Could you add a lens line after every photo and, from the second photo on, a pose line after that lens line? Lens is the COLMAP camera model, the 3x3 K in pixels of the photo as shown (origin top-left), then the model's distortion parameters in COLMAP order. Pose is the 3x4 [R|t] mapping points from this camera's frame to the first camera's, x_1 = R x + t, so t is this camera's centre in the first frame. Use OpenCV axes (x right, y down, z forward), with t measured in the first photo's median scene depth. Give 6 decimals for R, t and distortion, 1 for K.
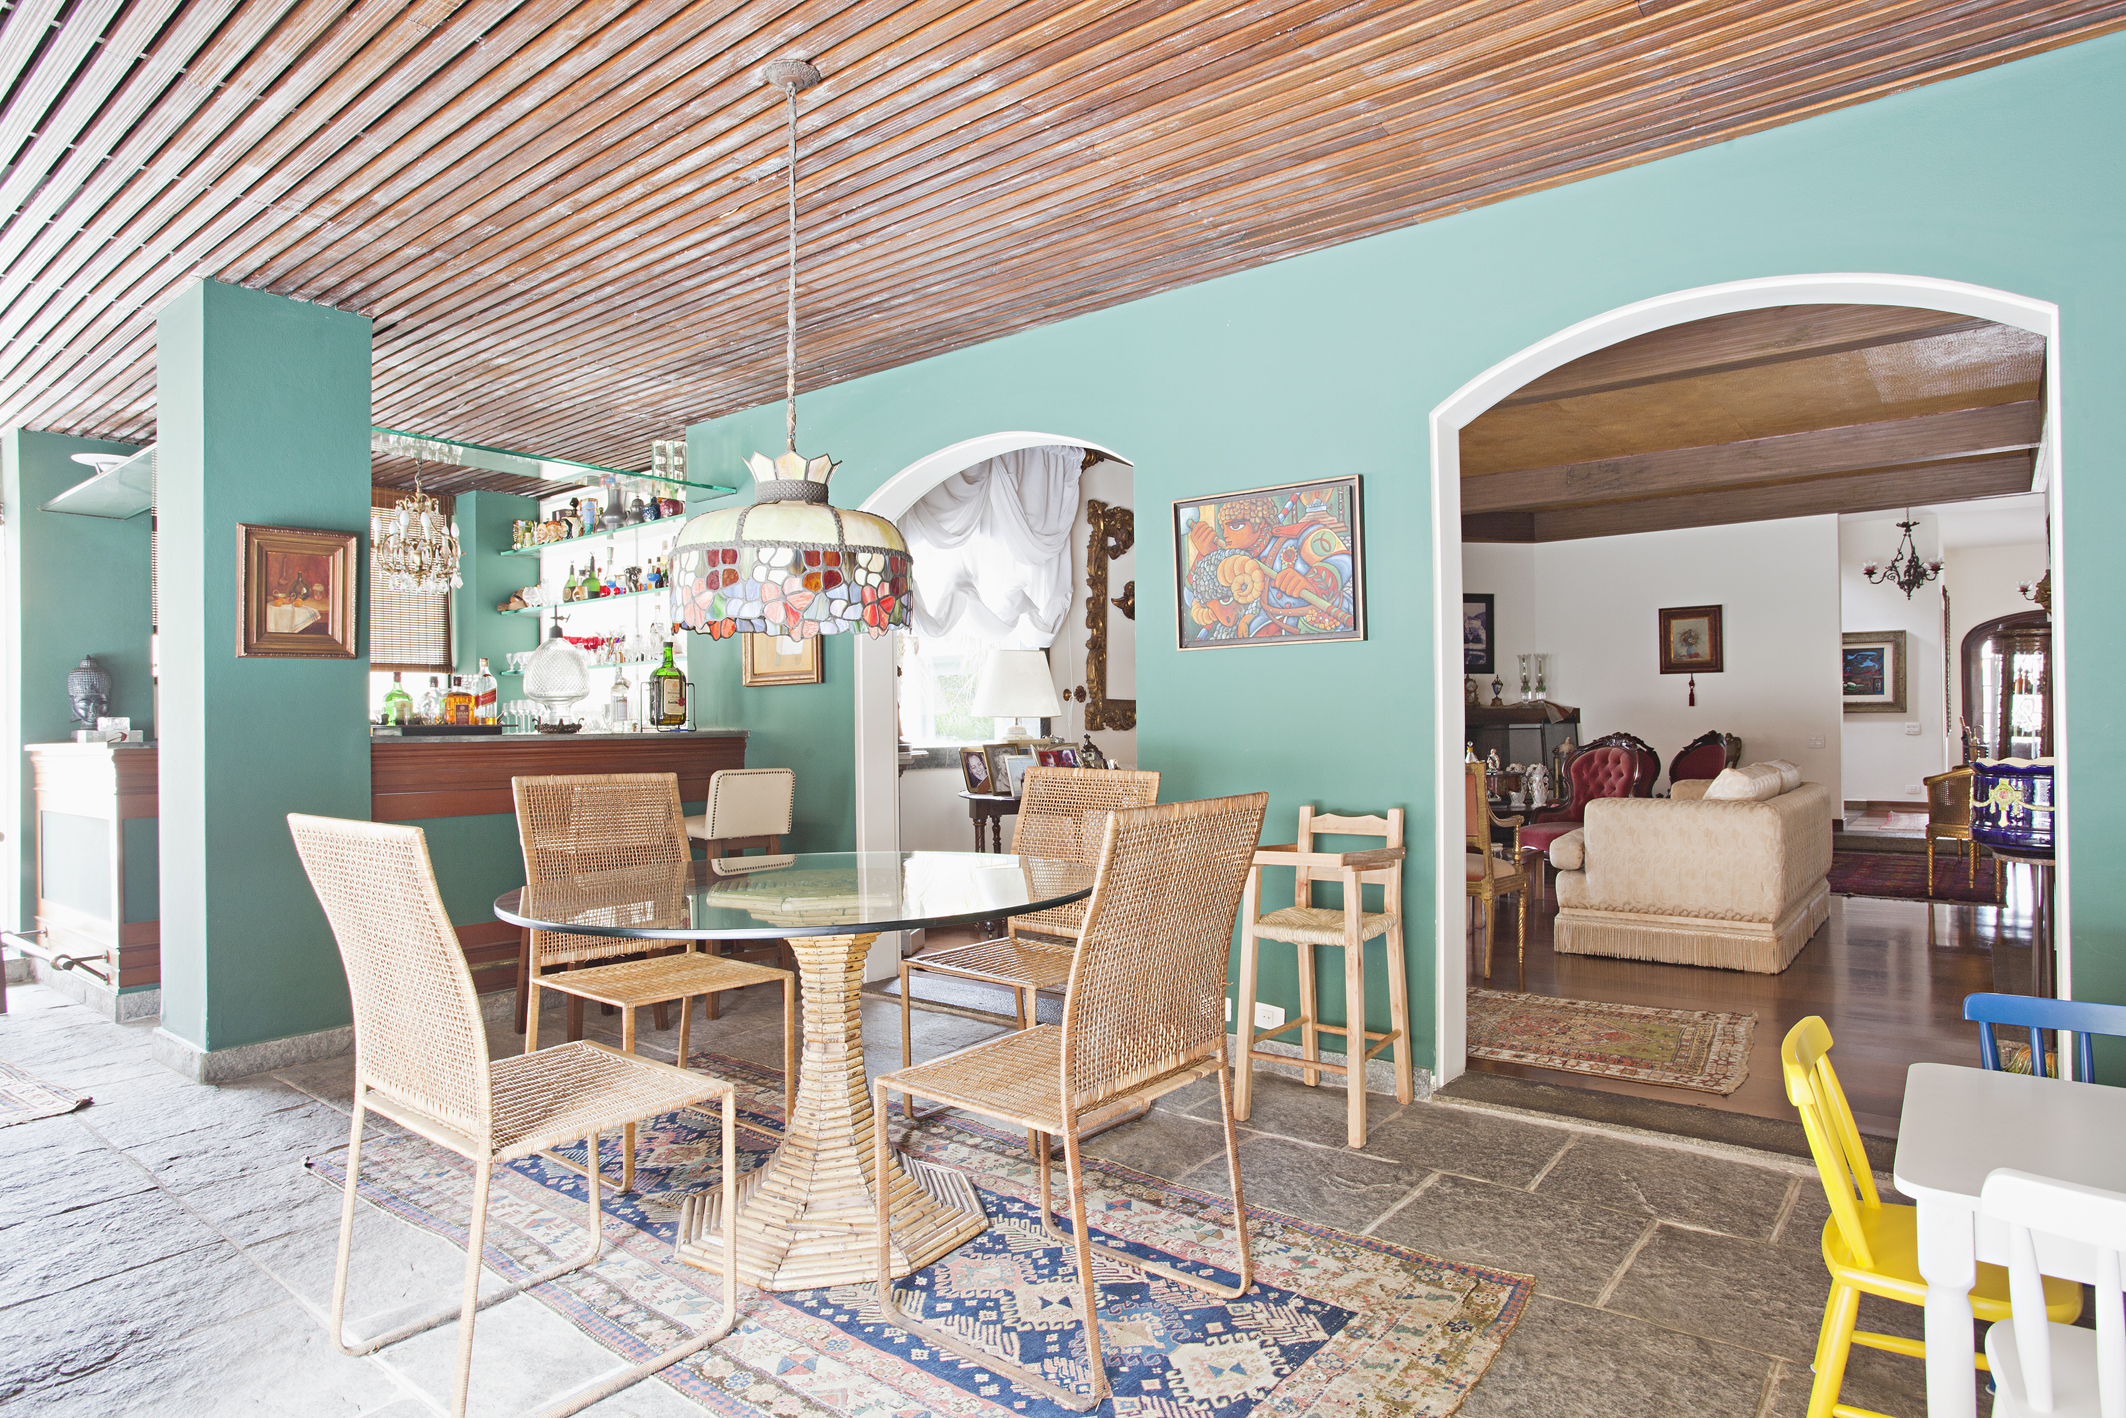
lens RADIAL K [[1260.2, 0, 1063.0], [0, 1260.2, 709.0], [0, 0, 1]] dist [-0.001013, -0.000447]
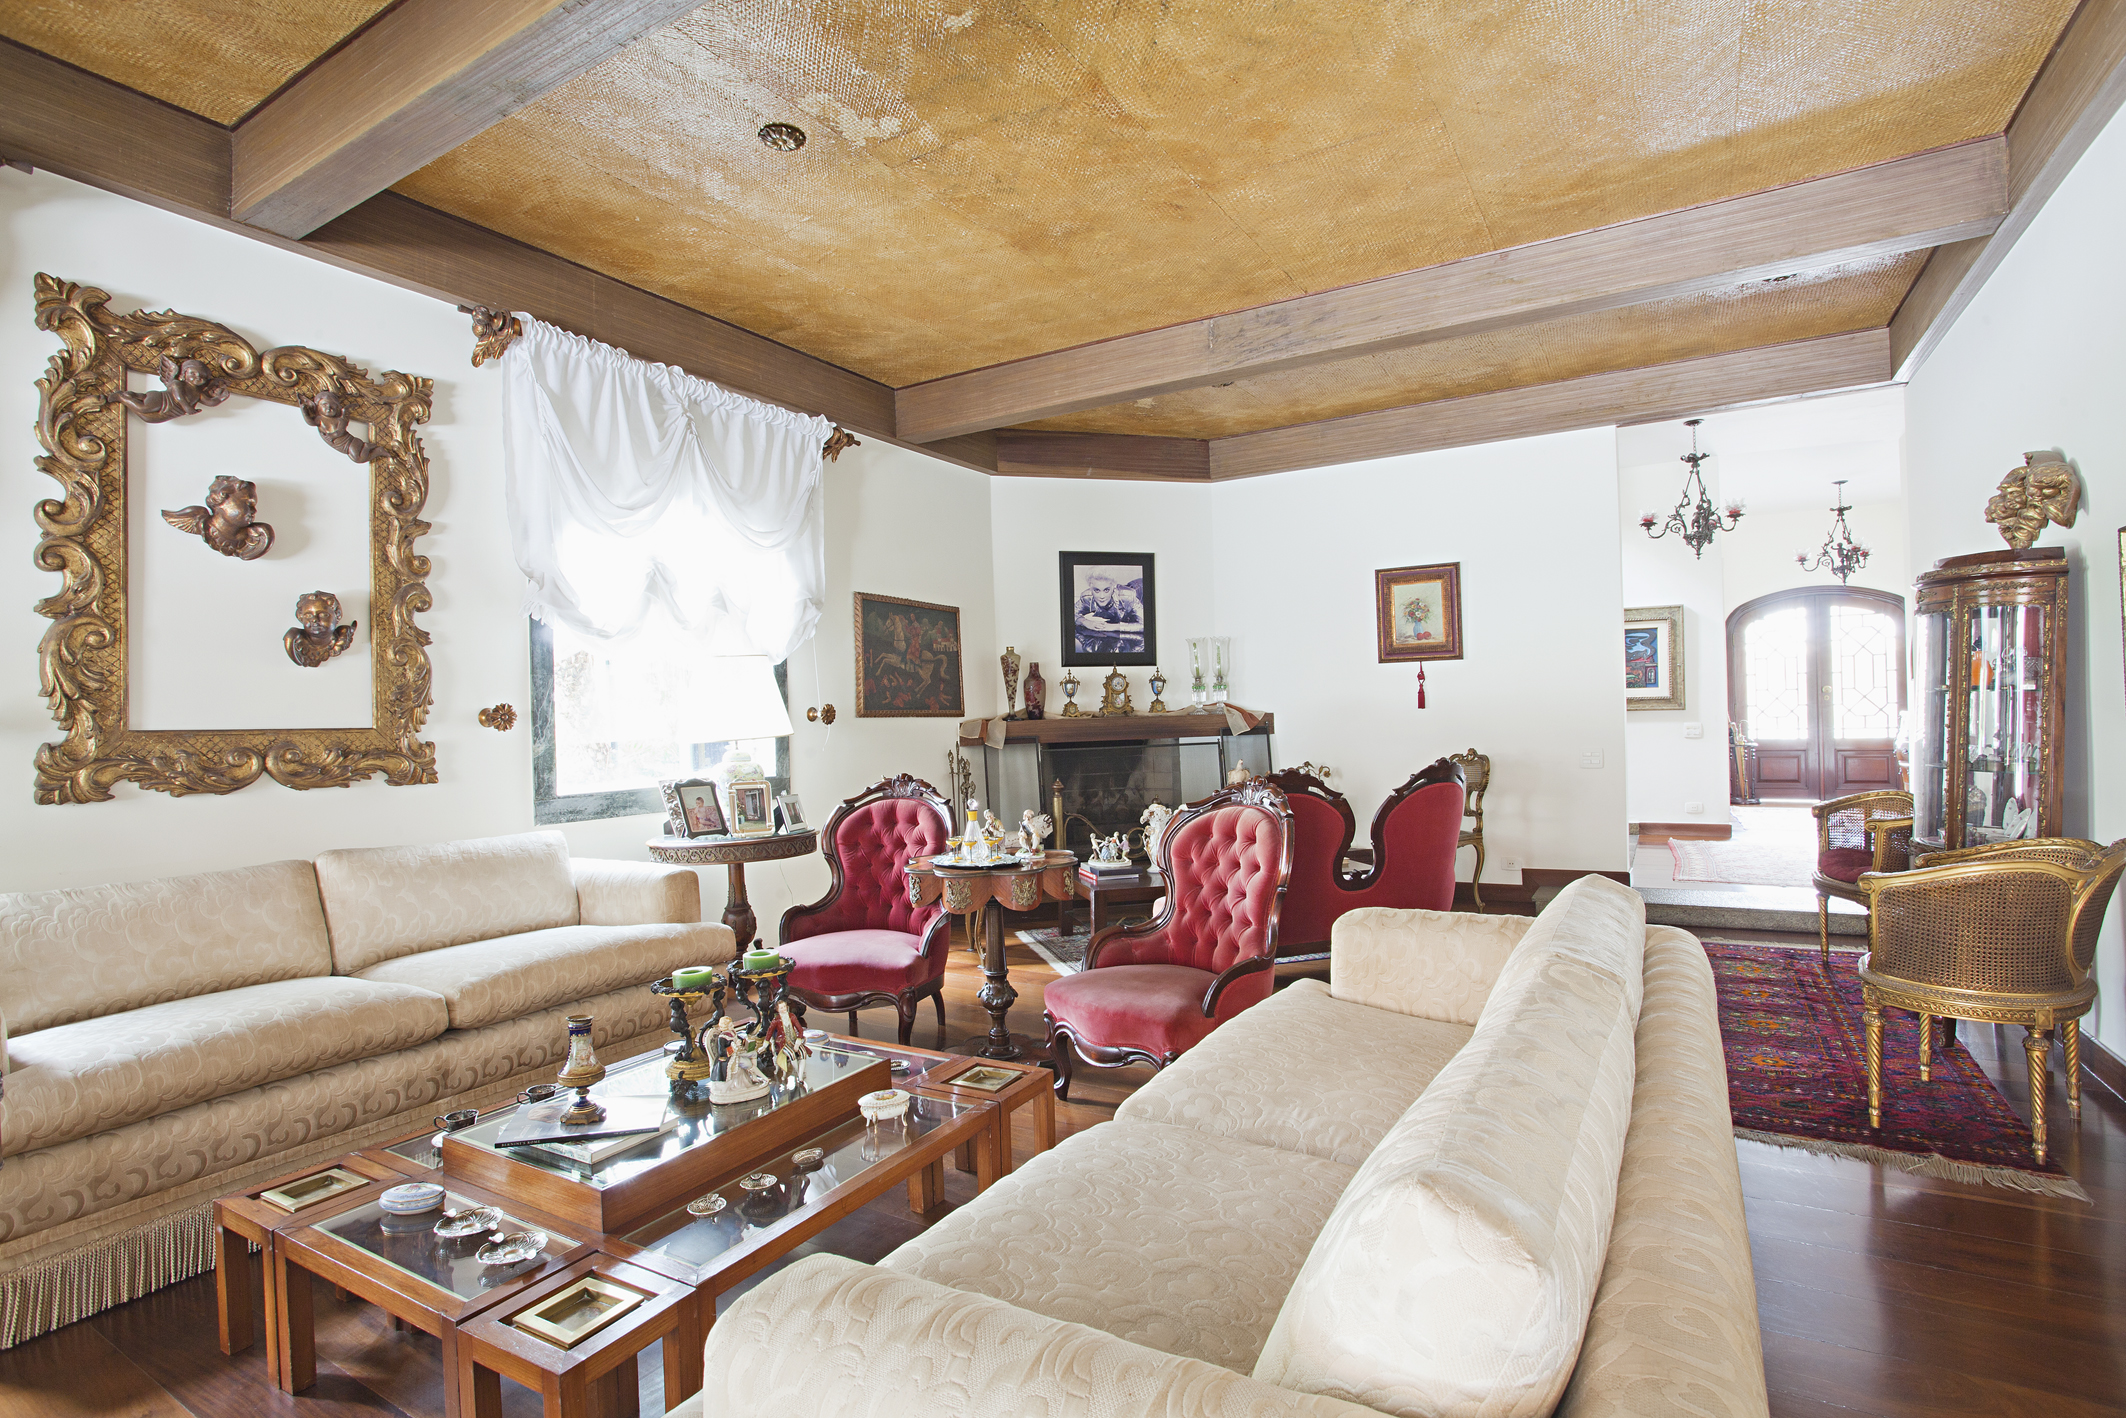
lens RADIAL K [[1027.1, 0, 1063.0], [0, 1027.1, 709.0], [0, 0, 1]] dist [-0.043065, 0.000119]
pose [[0.994890, -0.016839, 0.099552, 0.244318], [0.016252, 0.999845, 0.006702, -0.009139], [-0.099650, -0.005050, 0.995010, 0.455503]]
